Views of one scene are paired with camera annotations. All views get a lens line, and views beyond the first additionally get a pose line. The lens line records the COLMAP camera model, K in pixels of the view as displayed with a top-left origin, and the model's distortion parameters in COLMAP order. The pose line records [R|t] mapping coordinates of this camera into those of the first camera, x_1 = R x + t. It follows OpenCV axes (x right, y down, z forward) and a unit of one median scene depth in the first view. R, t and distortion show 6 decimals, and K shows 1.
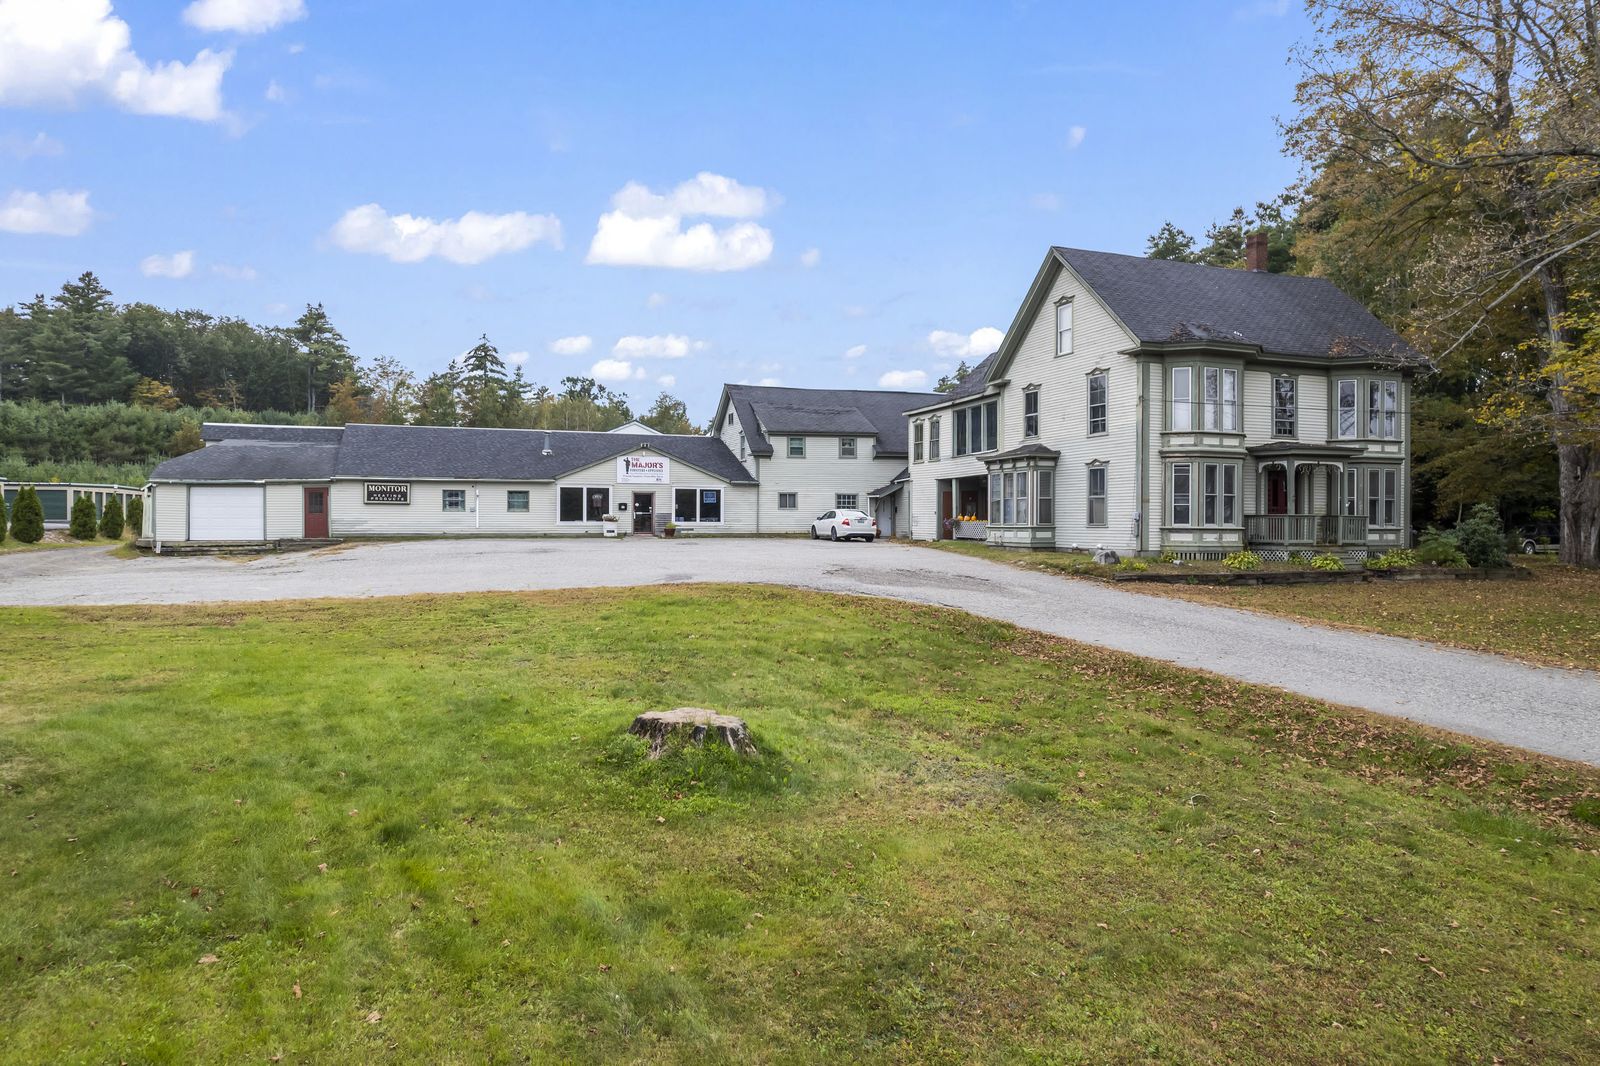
lens RADIAL K [[1041.1, 0, 802.6], [0, 1041.1, 534.3], [0, 0, 1]] dist [-0.052770, 0.063200]
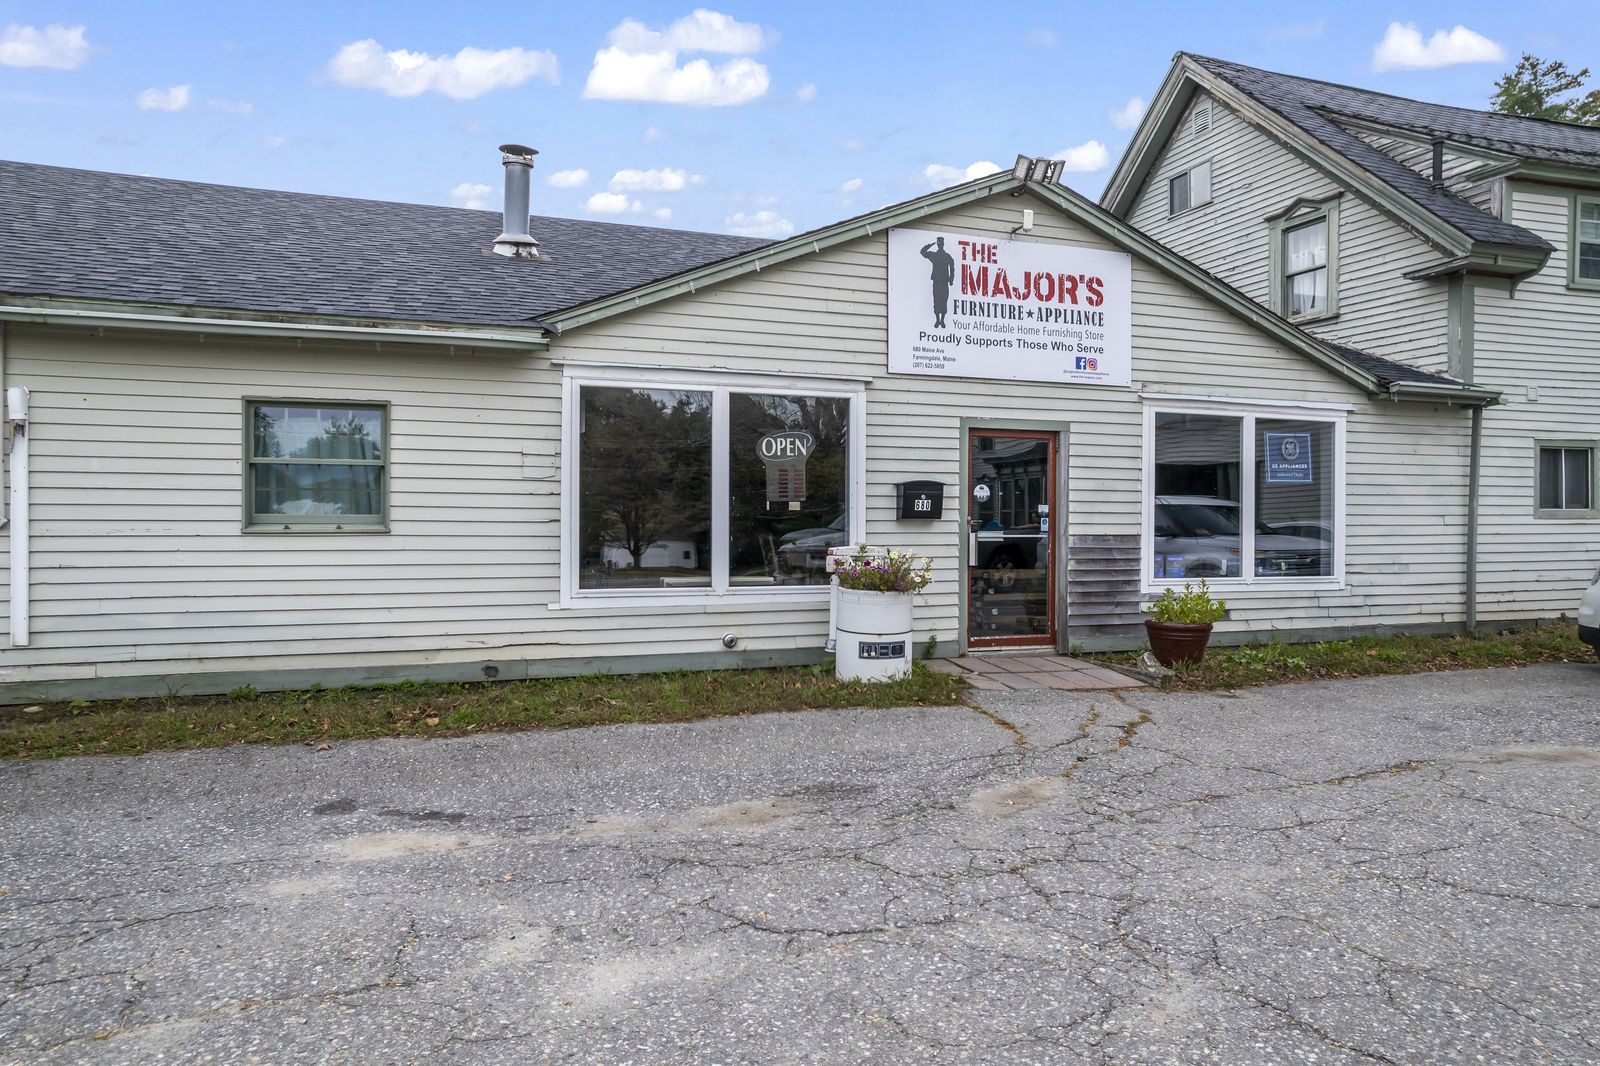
lens RADIAL K [[1041.1, 0, 804.6], [0, 1041.1, 541.8], [0, 0, 1]] dist [-0.052770, 0.063200]
pose [[0.999997, -0.000091, -0.002312, -0.194553], [0.000109, 0.999967, 0.008152, -0.021075], [0.002311, -0.008152, 0.999964, 0.822154]]
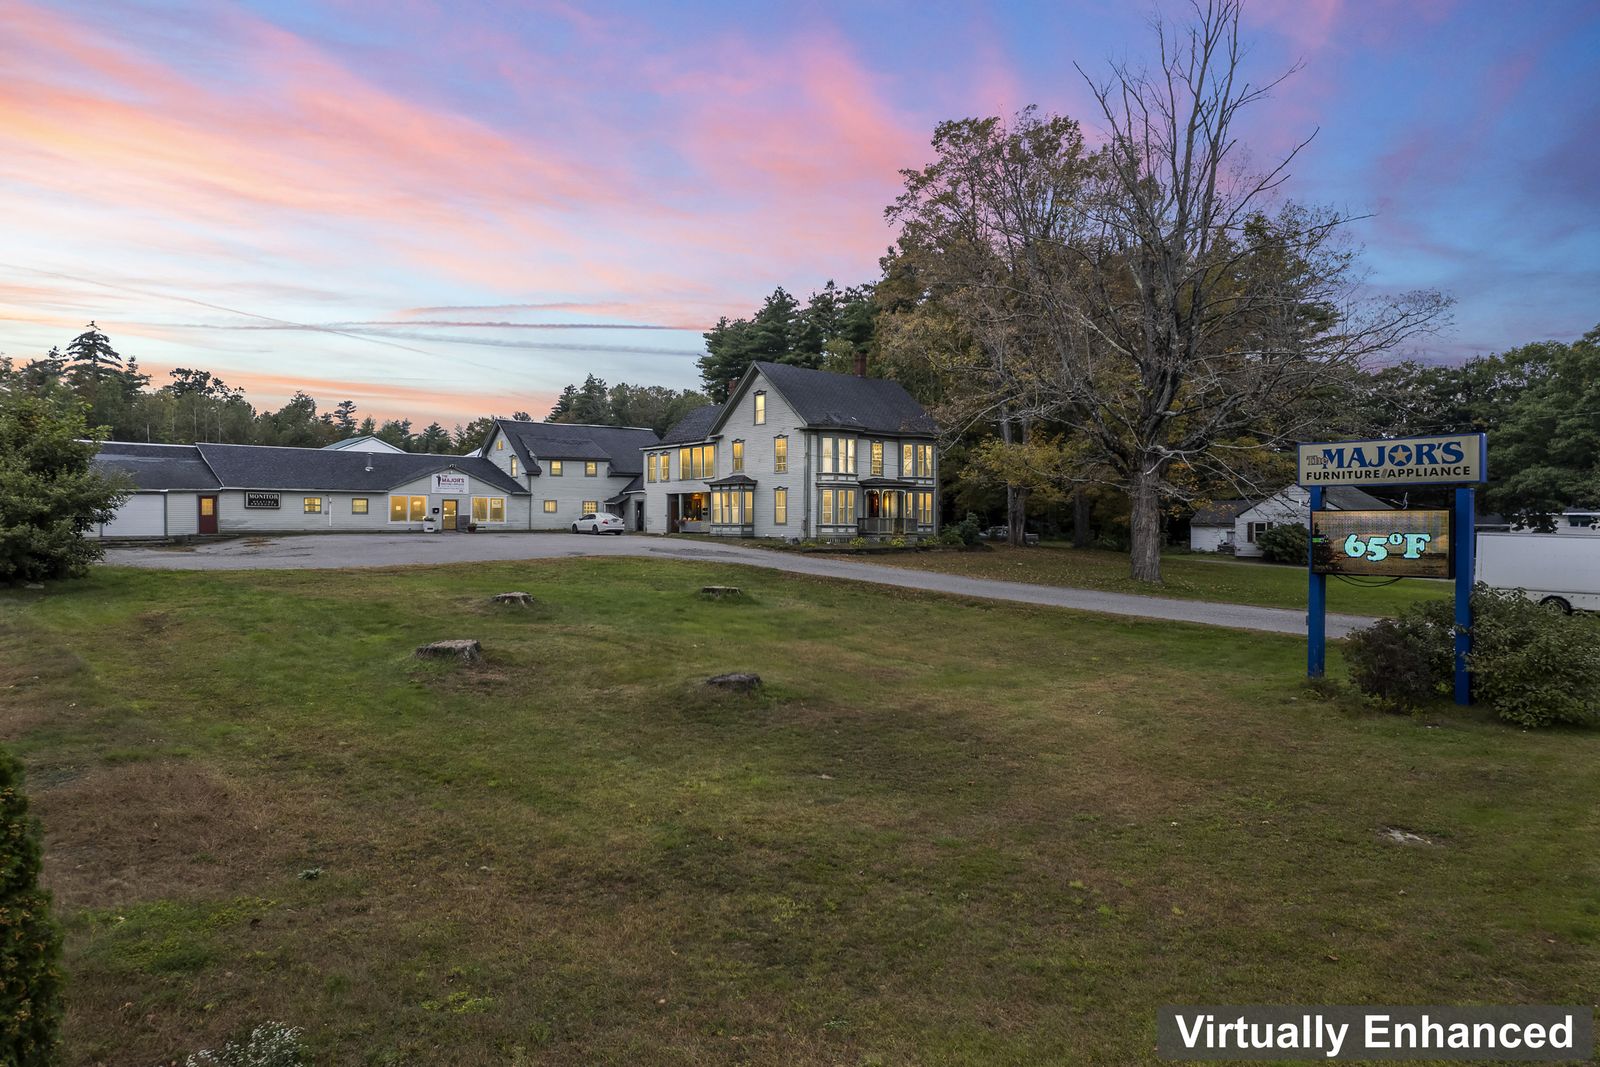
lens RADIAL K [[1041.1, 0, 807.1], [0, 1041.1, 530.7], [0, 0, 1]] dist [-0.052770, 0.063200]
pose [[0.923405, -0.003692, 0.383809, -0.247567], [0.003866, 0.999992, 0.000319, 0.001776], [-0.383807, 0.001190, 0.923413, -0.455829]]
